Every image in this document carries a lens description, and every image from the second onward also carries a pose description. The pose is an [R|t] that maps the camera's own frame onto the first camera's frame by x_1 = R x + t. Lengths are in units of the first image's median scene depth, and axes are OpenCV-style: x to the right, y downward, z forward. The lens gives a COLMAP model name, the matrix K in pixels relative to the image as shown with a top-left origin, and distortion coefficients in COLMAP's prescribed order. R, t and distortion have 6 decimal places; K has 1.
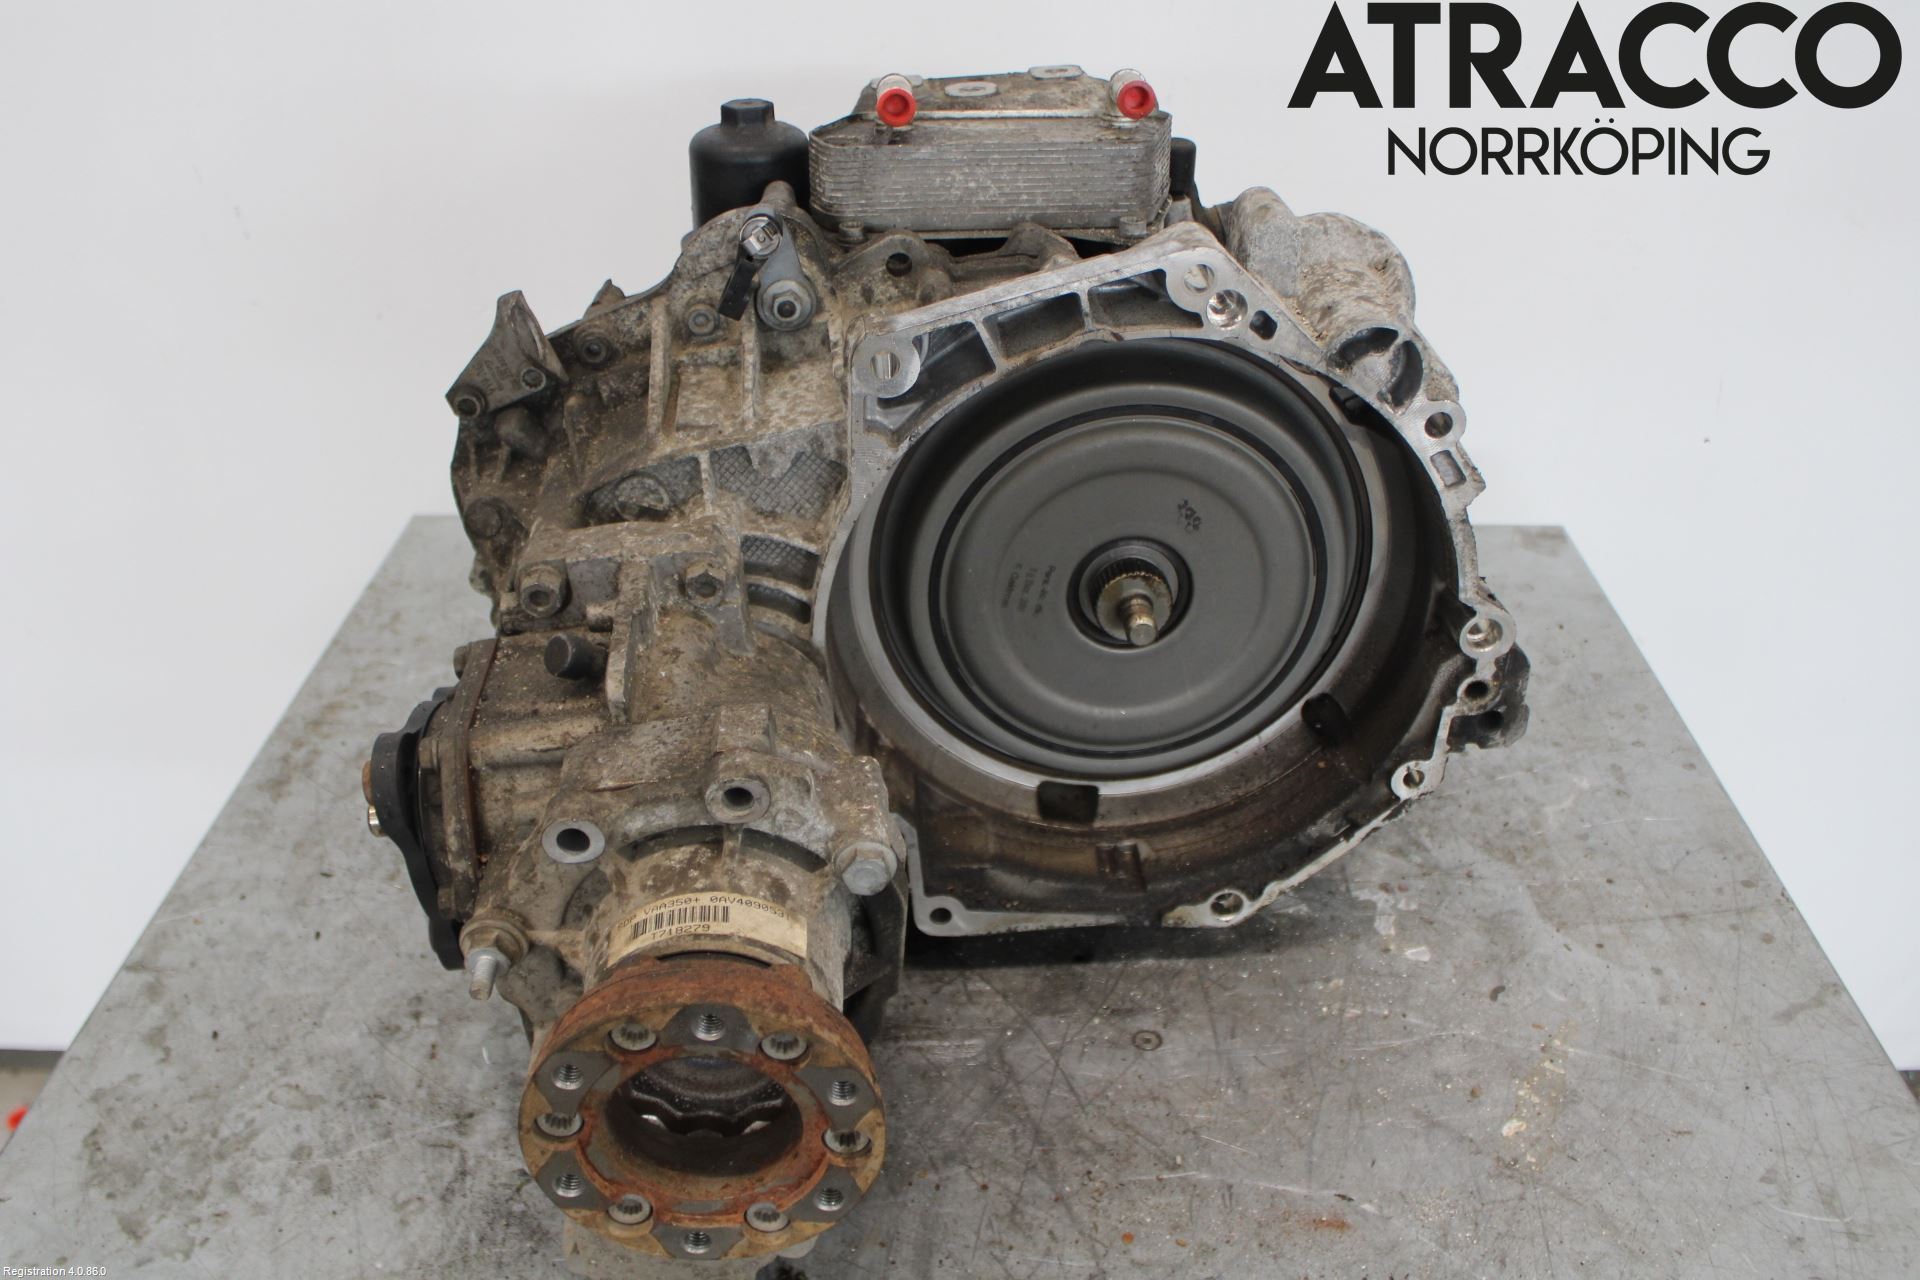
lens RADIAL K [[1594.1, 0, 926.0], [0, 1594.1, 667.5], [0, 0, 1]] dist [-0.164140, 0.120298]
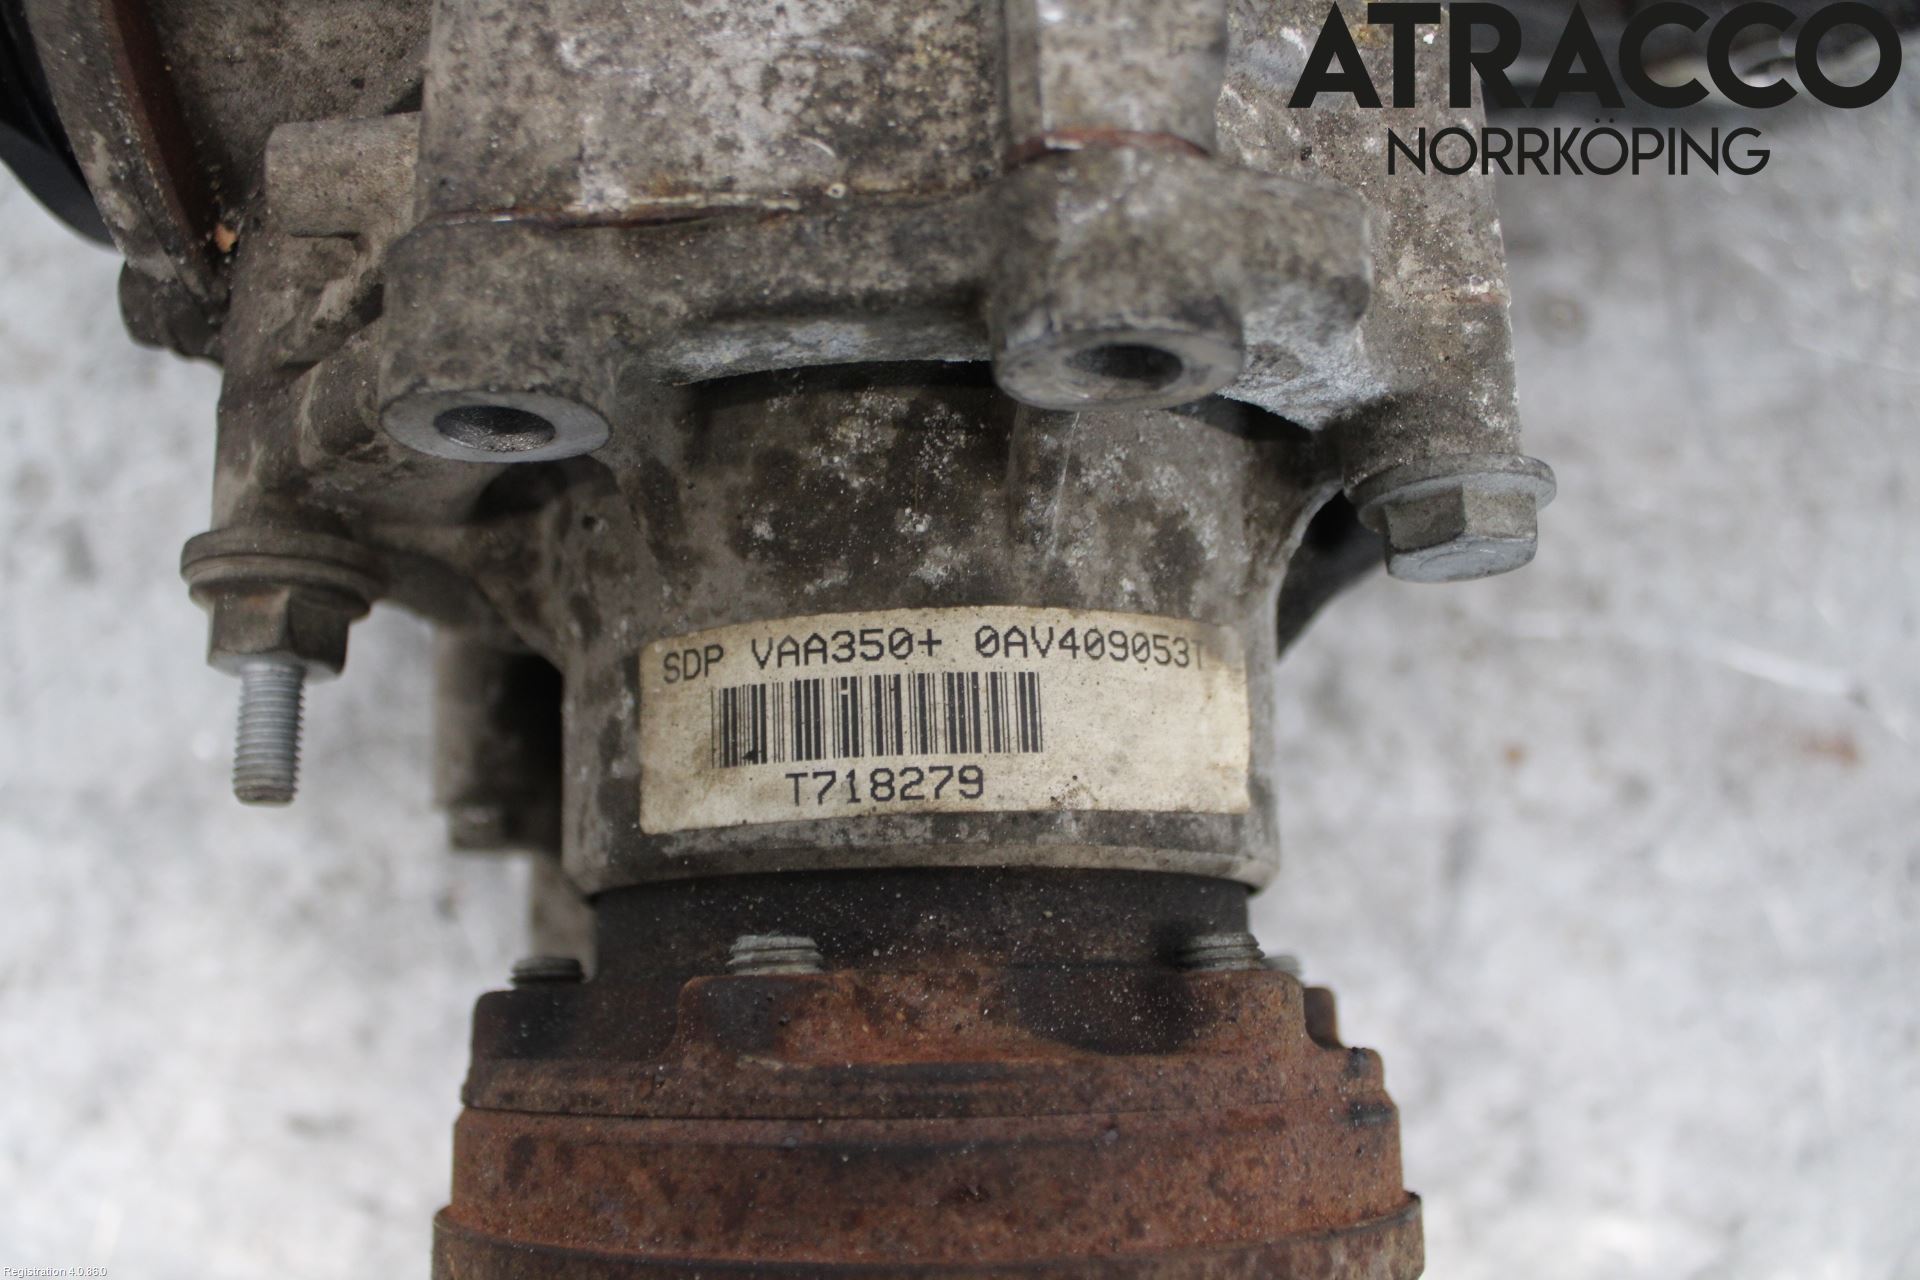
lens RADIAL K [[1594.1, 0, 926.0], [0, 1594.1, 667.5], [0, 0, 1]] dist [-0.164140, 0.120298]
pose [[0.996275, 0.059478, 0.062442, -0.160862], [-0.086214, 0.703113, 0.705833, -0.062247], [-0.001922, -0.708587, 0.705621, 0.766695]]
